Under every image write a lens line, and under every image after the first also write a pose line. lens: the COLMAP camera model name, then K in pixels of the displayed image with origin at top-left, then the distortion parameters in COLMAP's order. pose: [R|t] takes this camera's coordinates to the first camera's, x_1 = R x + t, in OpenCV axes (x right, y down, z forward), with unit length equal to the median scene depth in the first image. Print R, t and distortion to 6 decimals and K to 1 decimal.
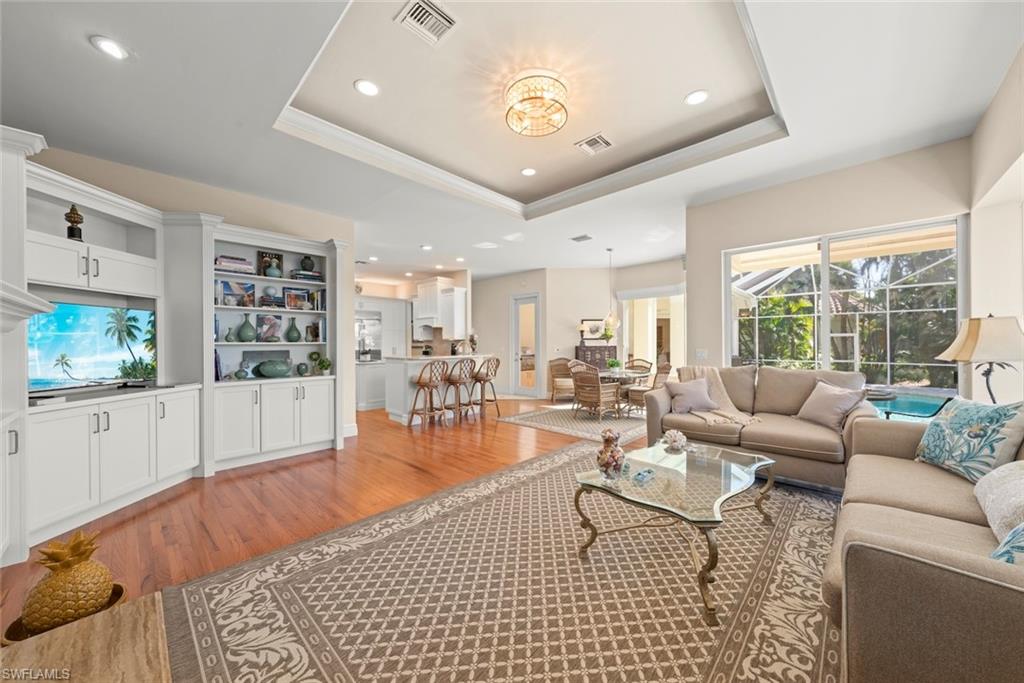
lens RADIAL K [[365.6, 0, 512.0], [0, 365.6, 341.5], [0, 0, 1]] dist [-0.001736, 0.000002]
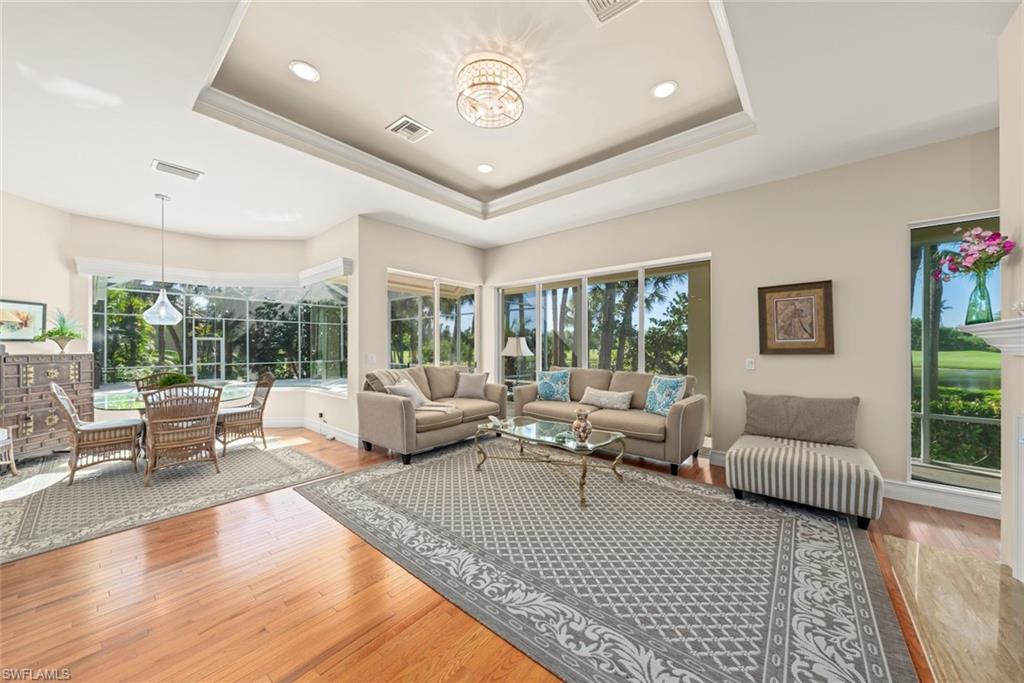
lens RADIAL K [[365.6, 0, 512.0], [0, 365.6, 341.5], [0, 0, 1]] dist [-0.001736, 0.000002]
pose [[-0.083858, 0.012185, 0.996403, -1.115768], [-0.005012, 0.999907, -0.012649, -0.005034], [-0.996465, -0.006054, -0.083789, 1.344354]]
